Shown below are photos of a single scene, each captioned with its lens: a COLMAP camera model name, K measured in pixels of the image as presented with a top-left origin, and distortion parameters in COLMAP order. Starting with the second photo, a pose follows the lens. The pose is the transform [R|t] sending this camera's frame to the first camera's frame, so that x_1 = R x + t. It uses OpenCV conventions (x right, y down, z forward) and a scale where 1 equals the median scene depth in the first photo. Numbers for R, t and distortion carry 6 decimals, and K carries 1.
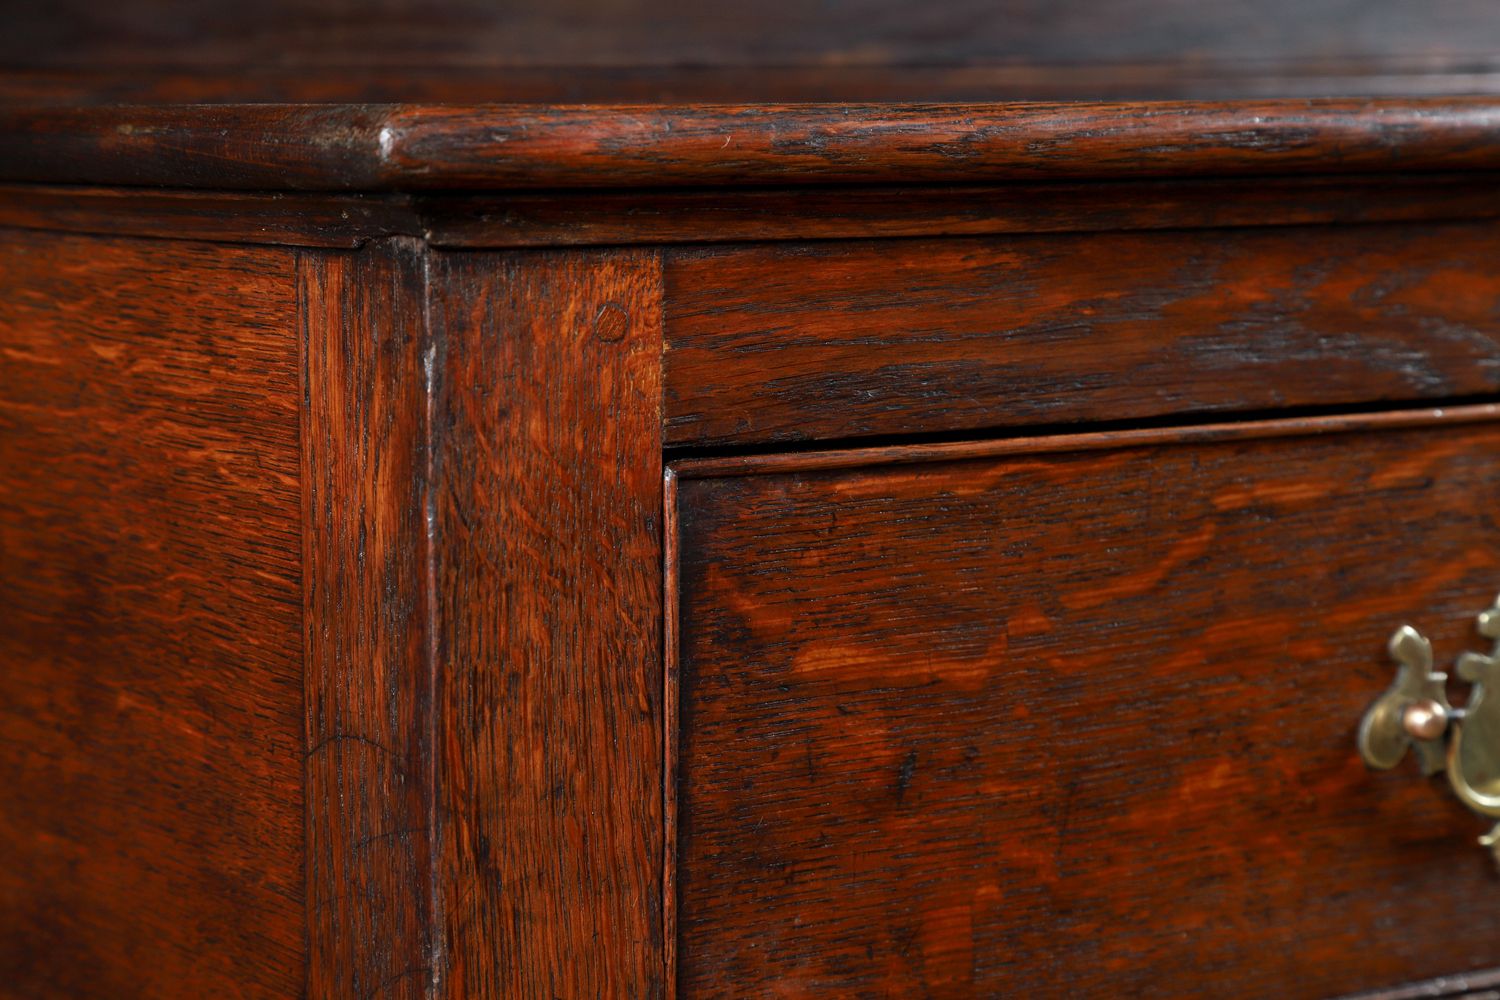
lens RADIAL K [[3497.1, 0, 750.0], [0, 3497.1, 500.0], [0, 0, 1]] dist [0.356855, 0.284246]
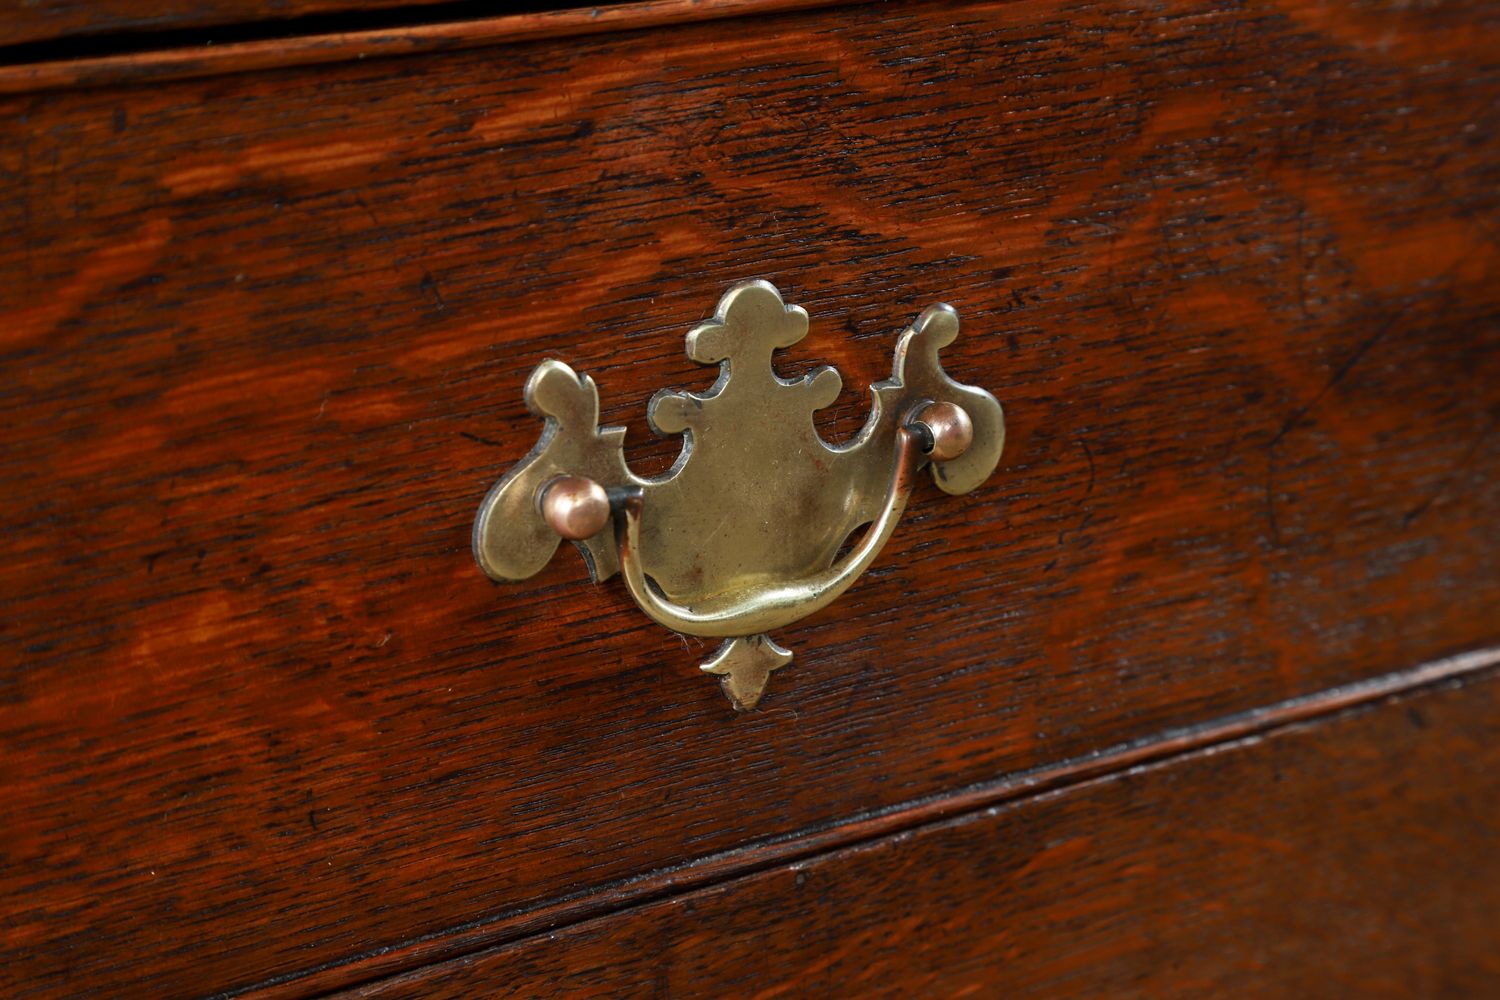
lens RADIAL K [[3446.3, 0, 750.0], [0, 3446.3, 500.0], [0, 0, 1]] dist [0.219465, 0.143751]
pose [[0.999998, -0.000638, 0.002130, 0.245420], [0.000228, 0.982273, 0.187455, -0.060608], [-0.002212, -0.187454, 0.982271, 0.445243]]
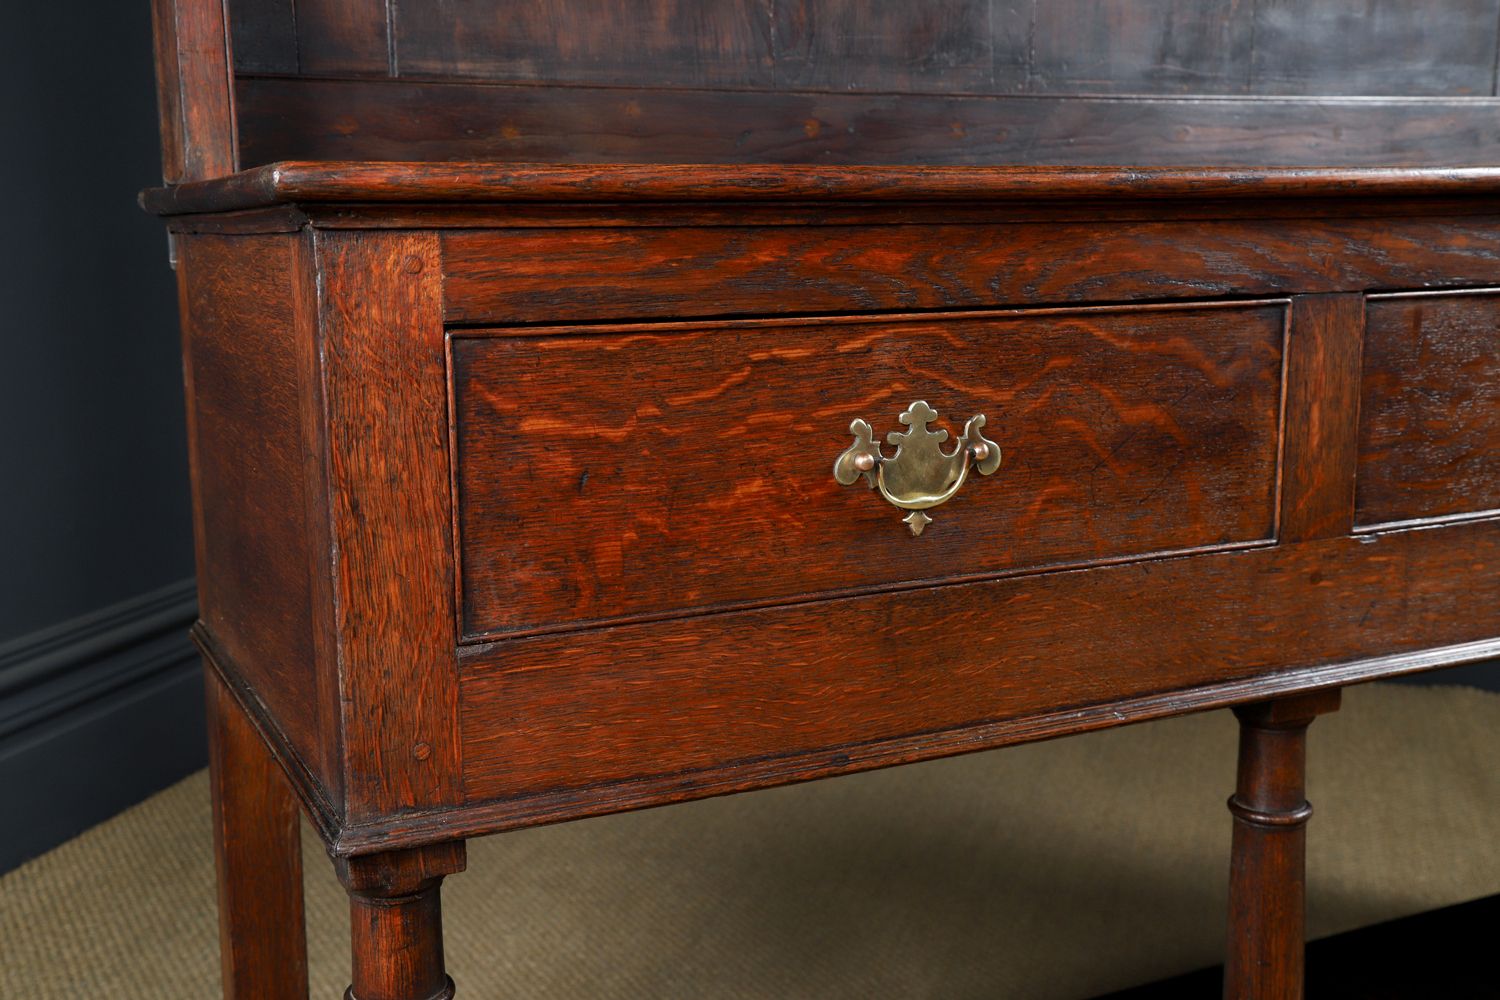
lens RADIAL K [[1658.8, 0, 750.0], [0, 1658.8, 500.0], [0, 0, 1]] dist [0.013171, 0.150039]
pose [[0.988642, 0.013057, -0.149723, 0.303467], [-0.005810, 0.998795, 0.048733, 0.040982], [0.150179, -0.047310, 0.987526, 0.006859]]
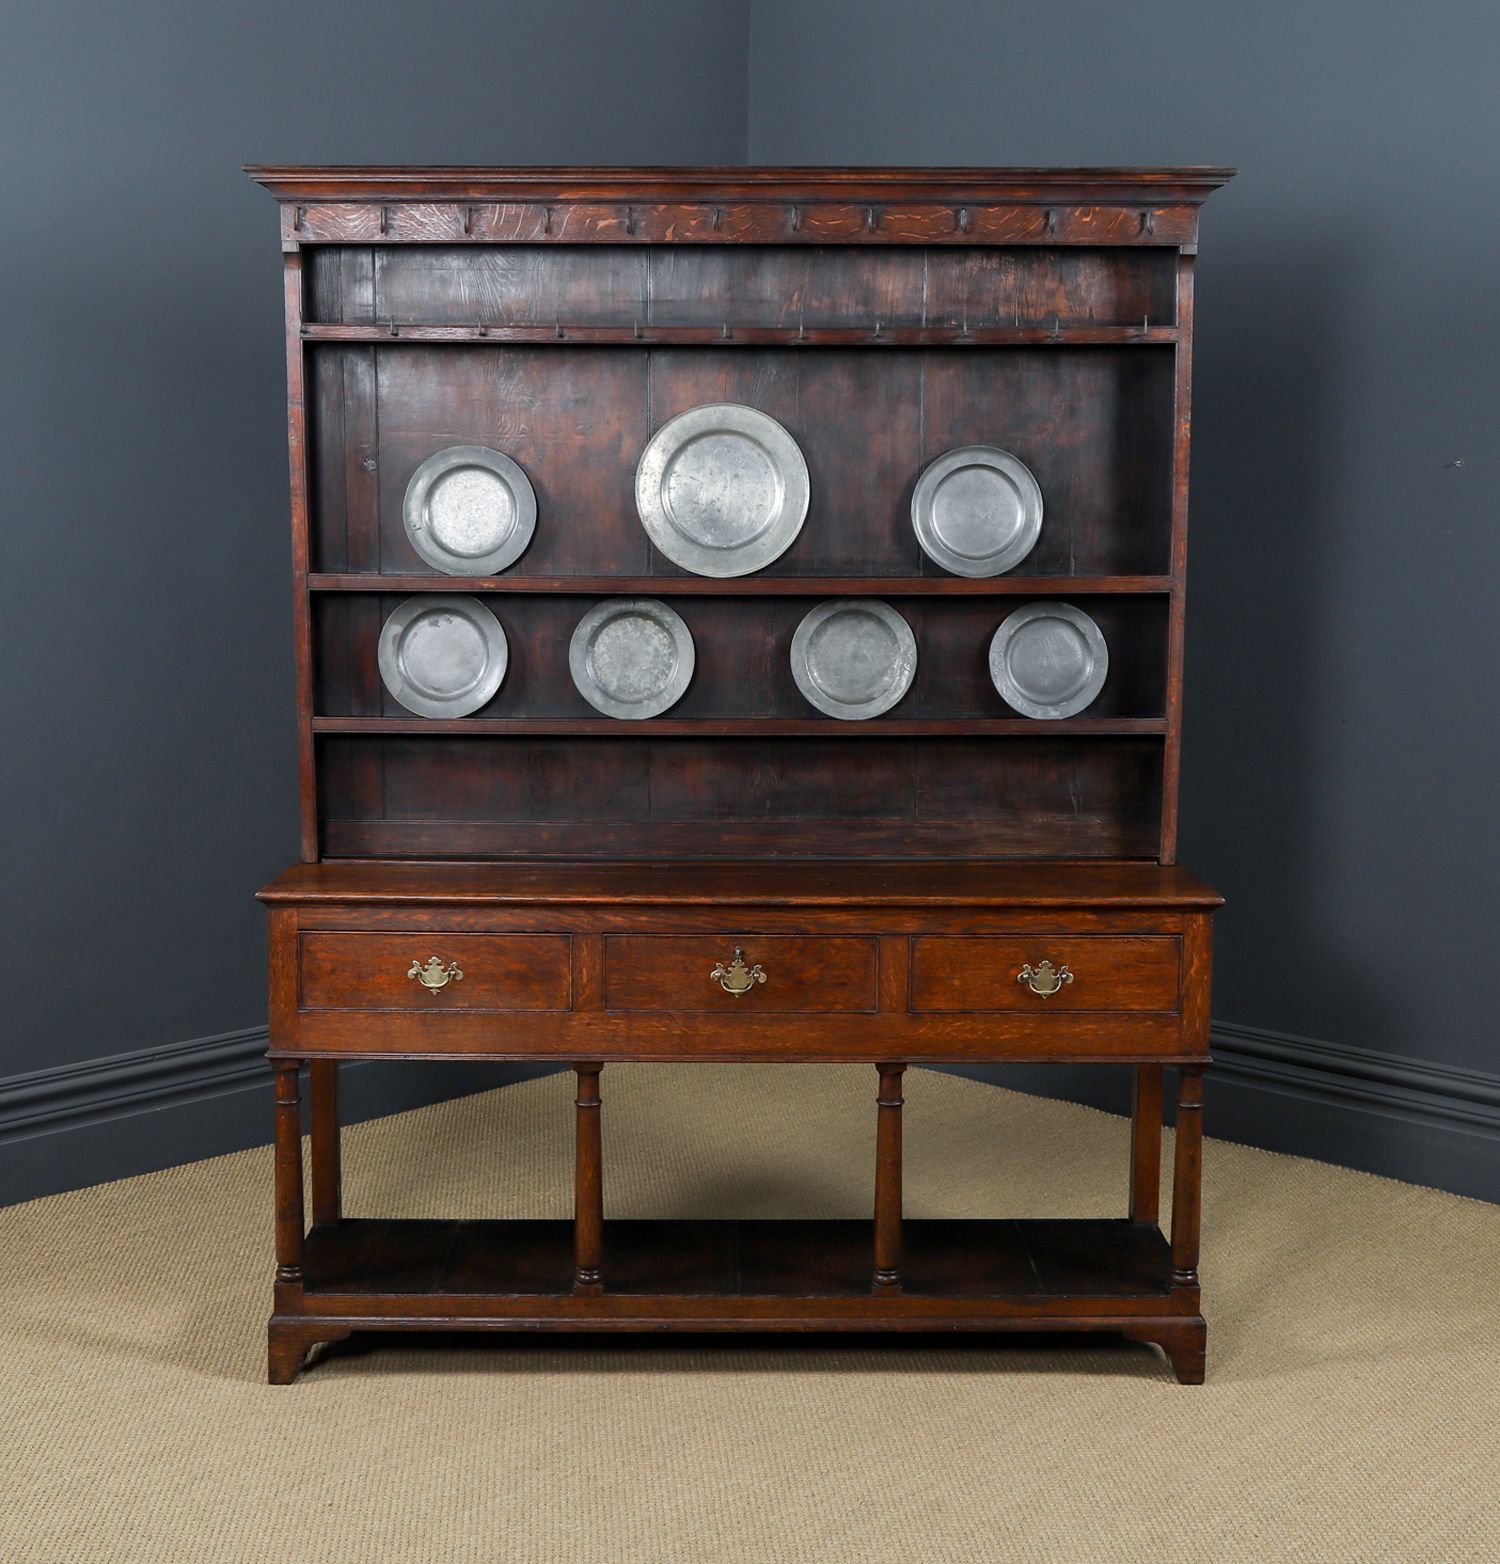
lens RADIAL K [[2228.3, 0, 735.8], [0, 2228.3, 783.6], [0, 0, 1]] dist [-0.027143, 0.013606]
pose [[0.826225, 0.072727, -0.558625, 3.799498], [-0.075532, 0.996979, 0.018083, -0.538368], [0.558253, 0.027254, 0.829223, -2.894302]]
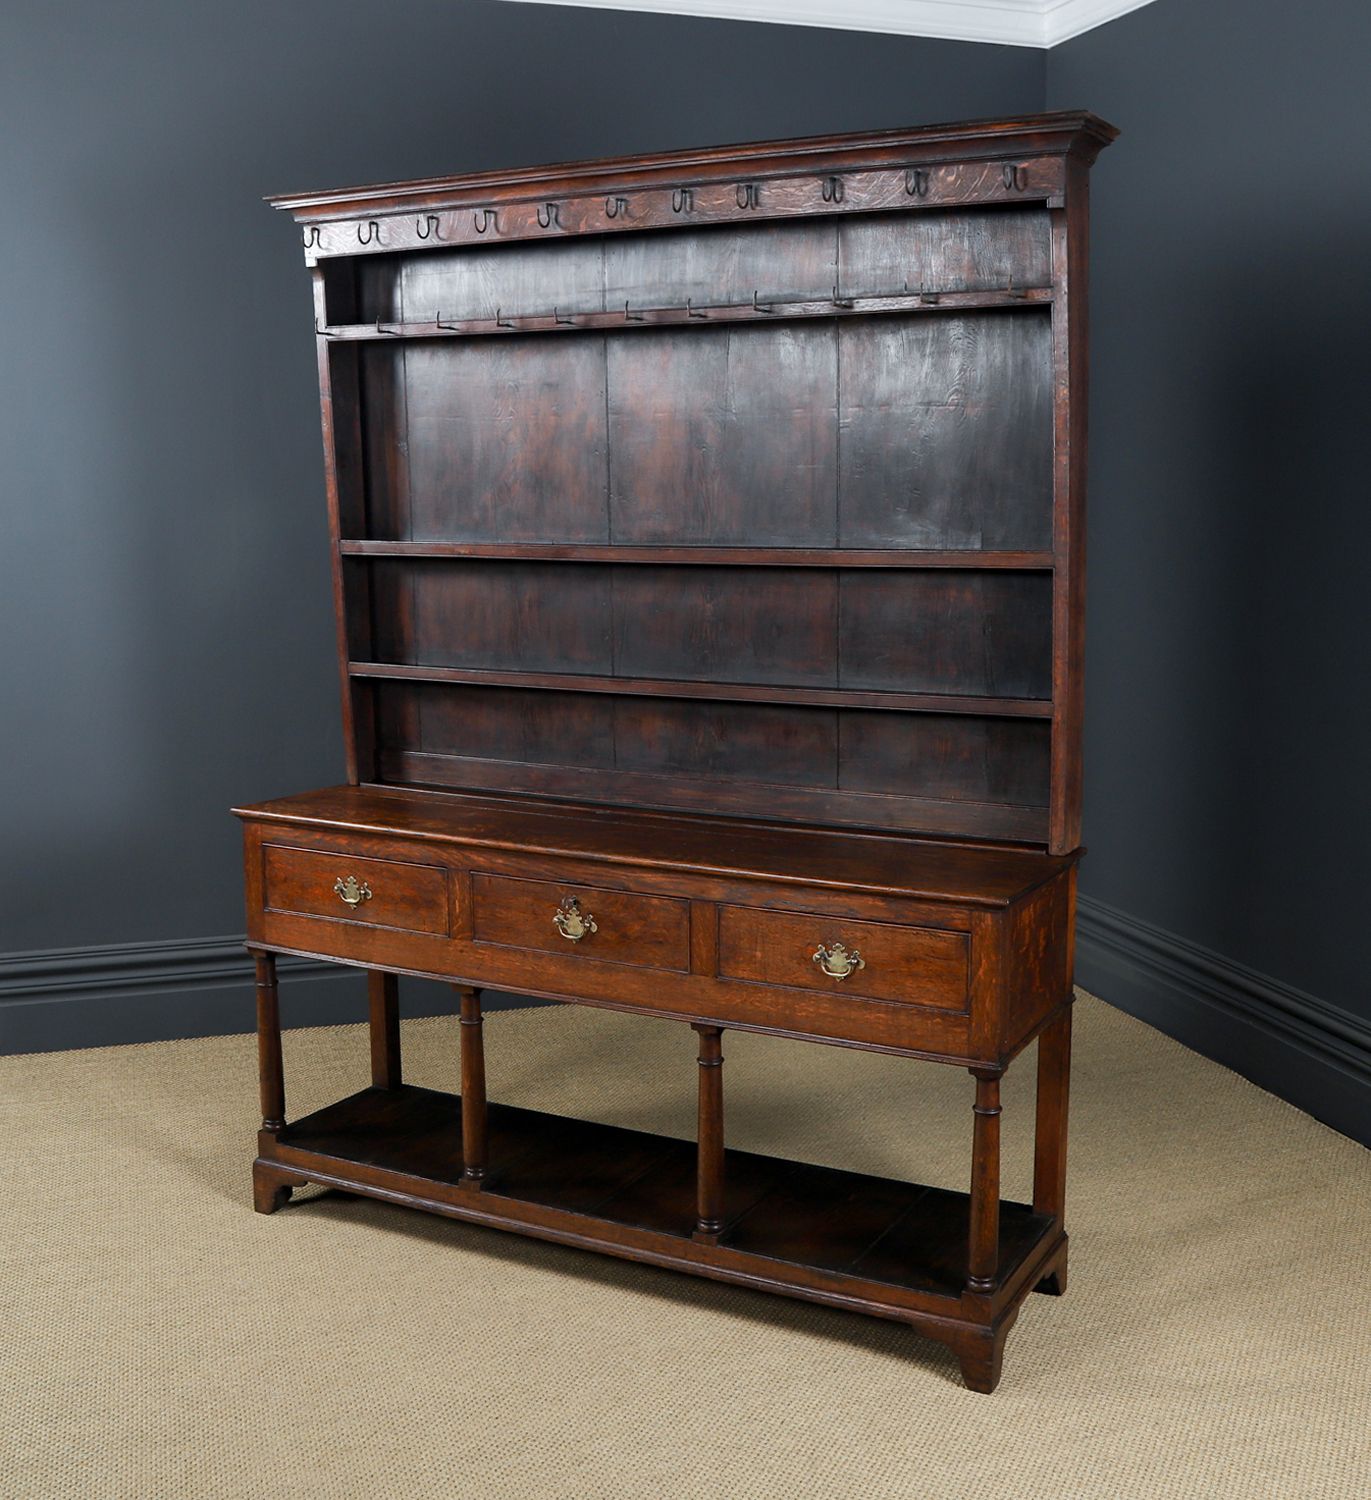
lens RADIAL K [[1711.5, 0, 761.0], [0, 1711.5, 769.7], [0, 0, 1]] dist [-0.111970, 0.040403]
pose [[0.477945, 0.144179, -0.866476, 4.795787], [-0.112558, 0.988357, 0.102373, -0.868646], [0.871148, 0.048600, 0.488609, -0.172611]]
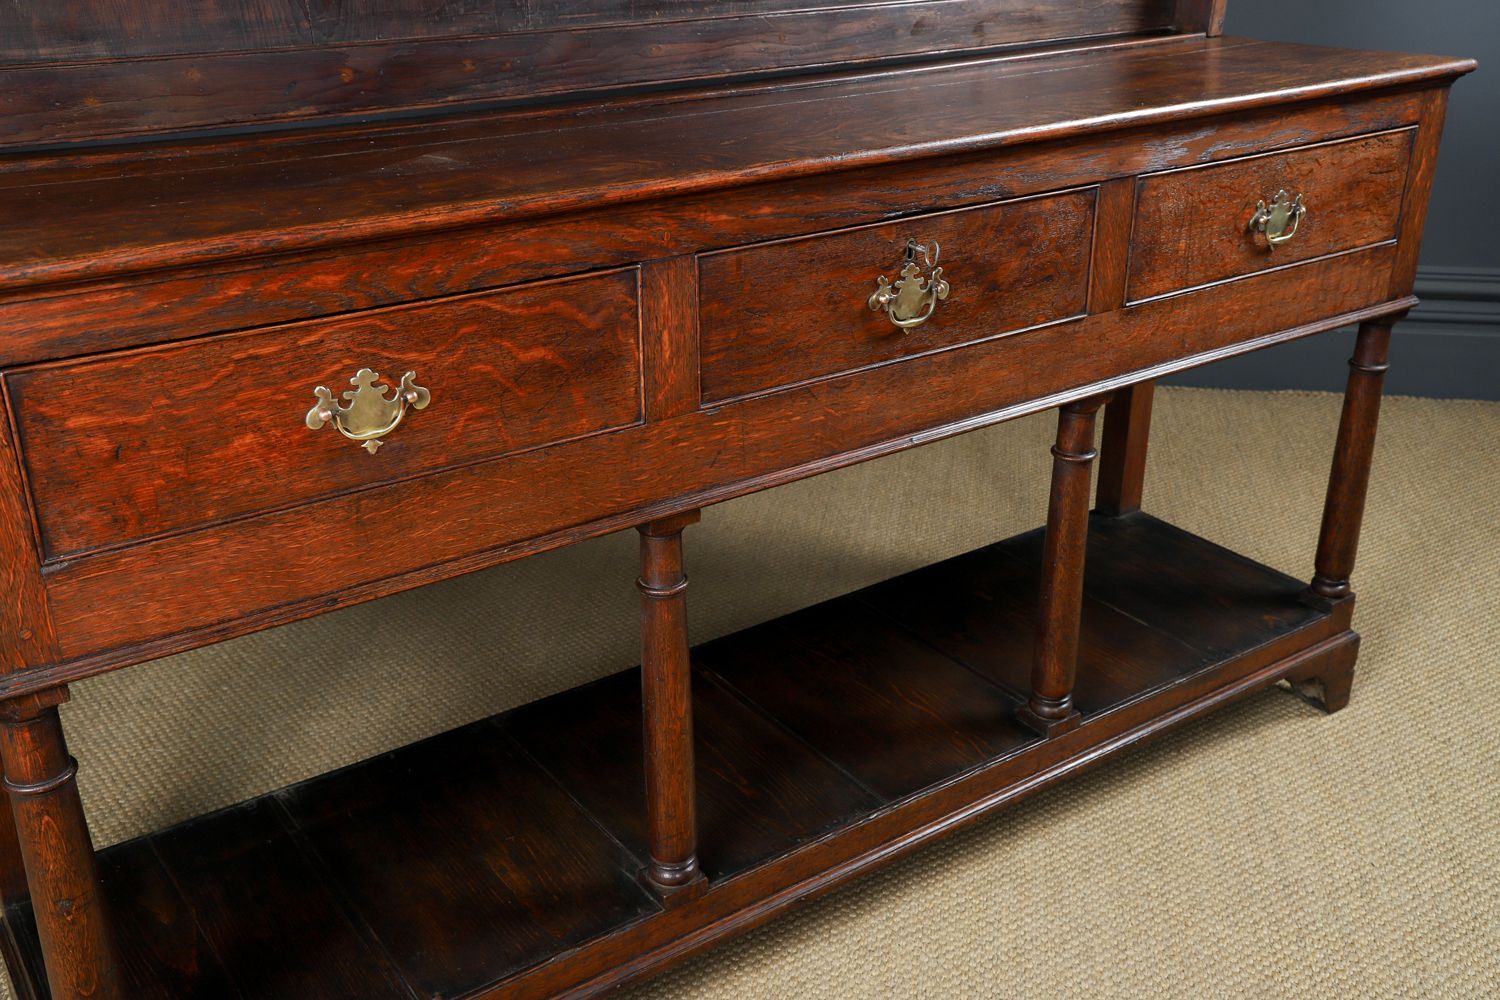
lens RADIAL K [[1477.4, 0, 750.0], [0, 1477.4, 500.0], [0, 0, 1]] dist [-0.009002, 0.094959]
pose [[0.999966, -0.007581, -0.003215, 0.644270], [0.008182, 0.958787, 0.284007, -0.268230], [0.000929, -0.284024, 0.958817, -0.334432]]
